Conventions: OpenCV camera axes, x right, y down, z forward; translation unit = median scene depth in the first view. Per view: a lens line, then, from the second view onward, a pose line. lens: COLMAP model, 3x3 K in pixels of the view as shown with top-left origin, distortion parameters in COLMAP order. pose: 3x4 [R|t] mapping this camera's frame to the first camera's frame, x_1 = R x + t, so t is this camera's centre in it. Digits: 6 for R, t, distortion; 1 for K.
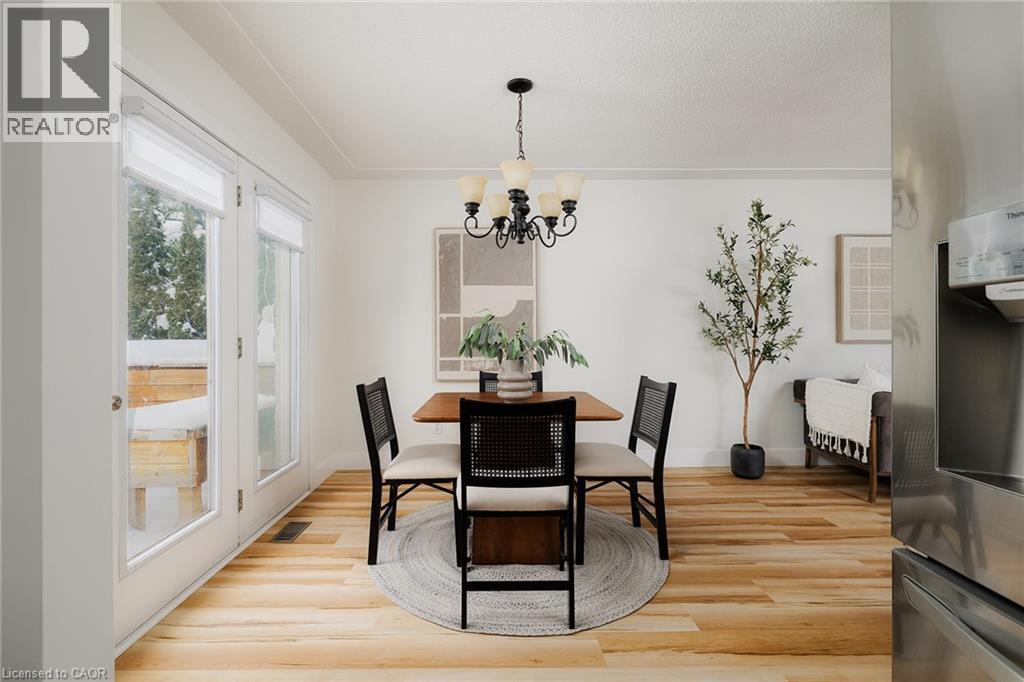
lens RADIAL K [[466.2, 0, 507.2], [0, 466.2, 336.9], [0, 0, 1]] dist [-0.001371, -0.000109]
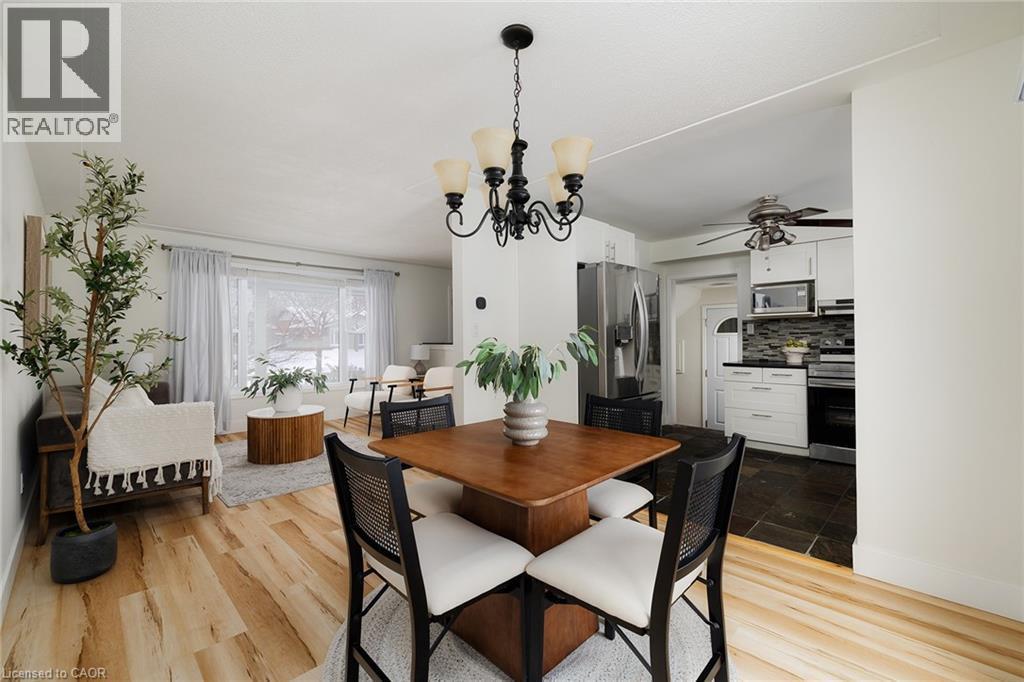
lens RADIAL K [[434.5, 0, 507.8], [0, 434.5, 338.8], [0, 0, 1]] dist [-0.000439, -0.000031]
pose [[-0.685034, 0.008873, 0.728457, -0.391825], [0.004645, 0.999959, -0.007812, -0.016565], [-0.728496, -0.001968, -0.685047, 1.255035]]
